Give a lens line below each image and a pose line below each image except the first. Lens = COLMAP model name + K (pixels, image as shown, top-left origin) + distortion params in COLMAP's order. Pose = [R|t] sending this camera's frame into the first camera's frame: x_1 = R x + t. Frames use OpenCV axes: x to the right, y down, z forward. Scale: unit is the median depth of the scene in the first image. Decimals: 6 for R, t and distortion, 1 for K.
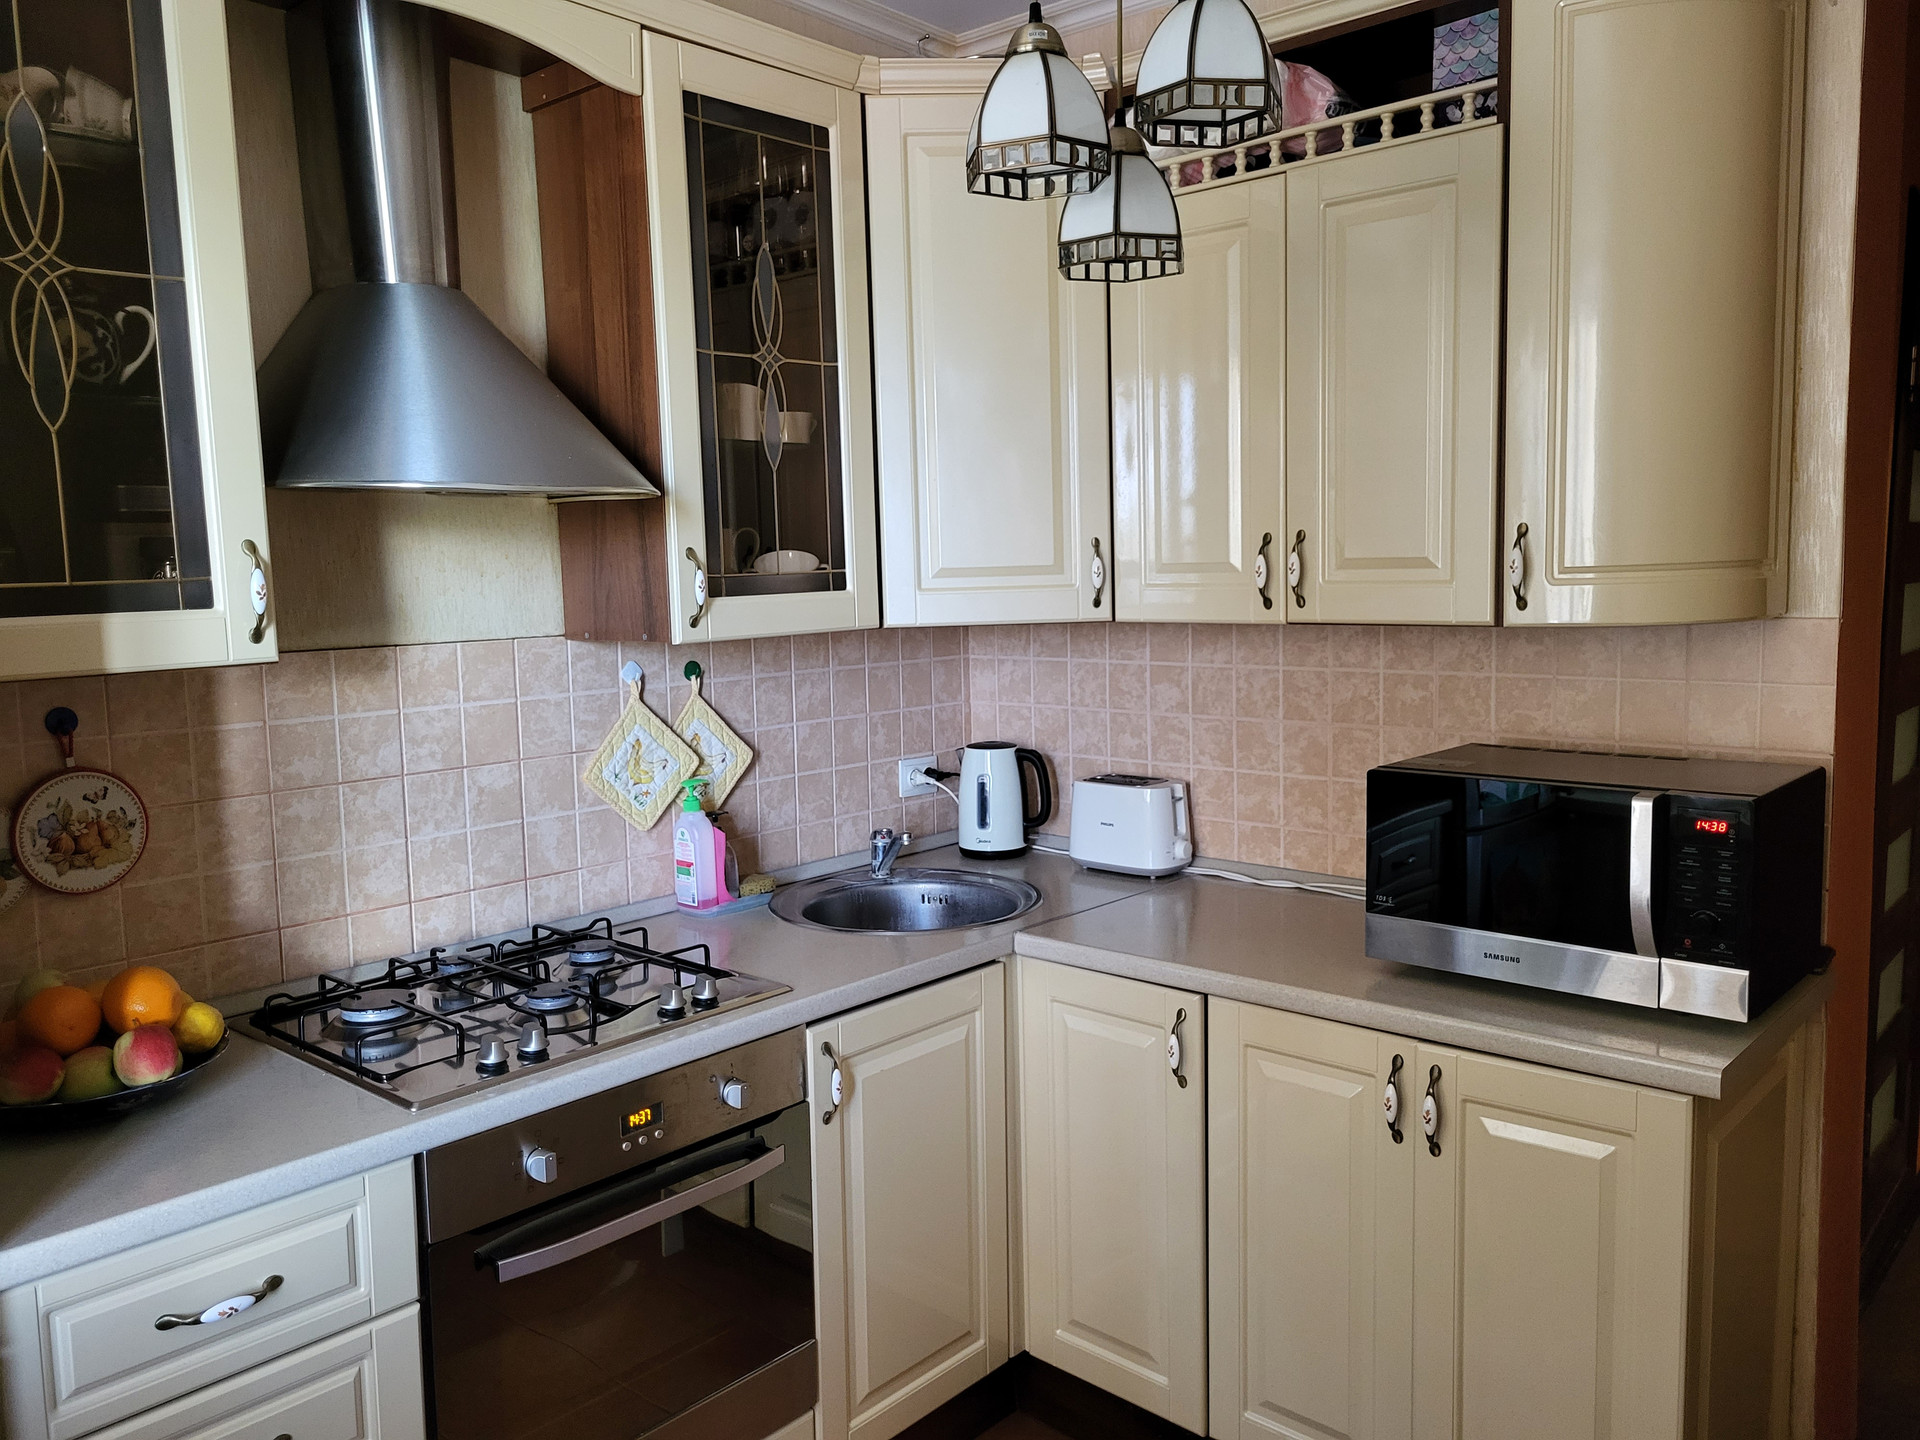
lens RADIAL K [[1457.1, 0, 966.5], [0, 1457.1, 724.0], [0, 0, 1]] dist [0.033695, -0.007365]
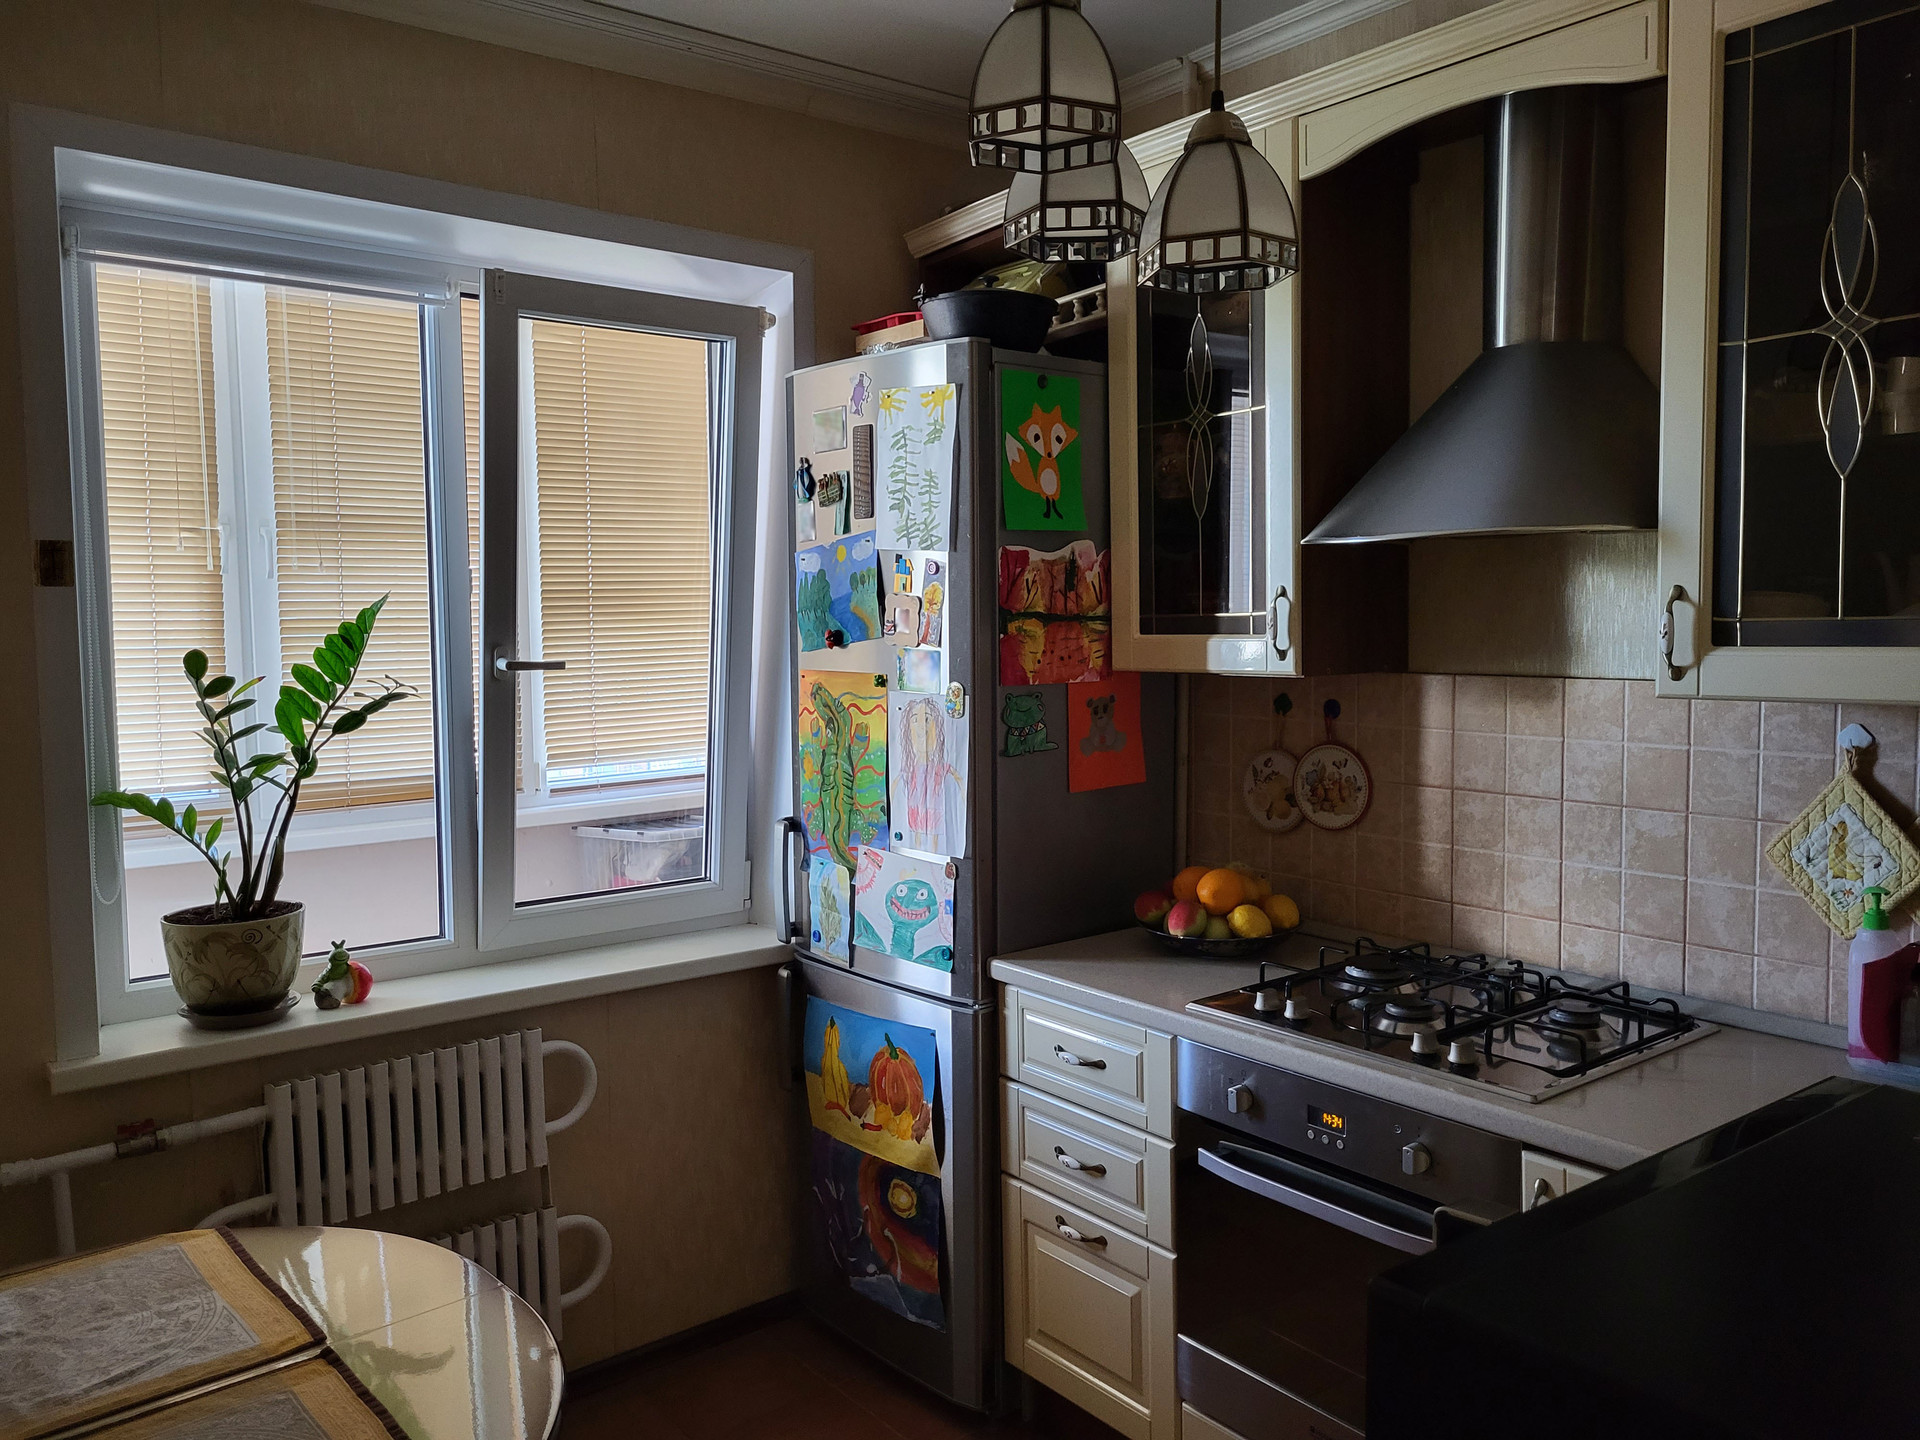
lens RADIAL K [[1457.1, 0, 966.1], [0, 1457.1, 714.0], [0, 0, 1]] dist [0.033695, -0.007365]
pose [[-0.166986, 0.092091, -0.981649, 0.727026], [-0.099967, 0.988916, 0.109778, -0.100616], [0.980878, 0.116464, -0.155929, 0.742018]]
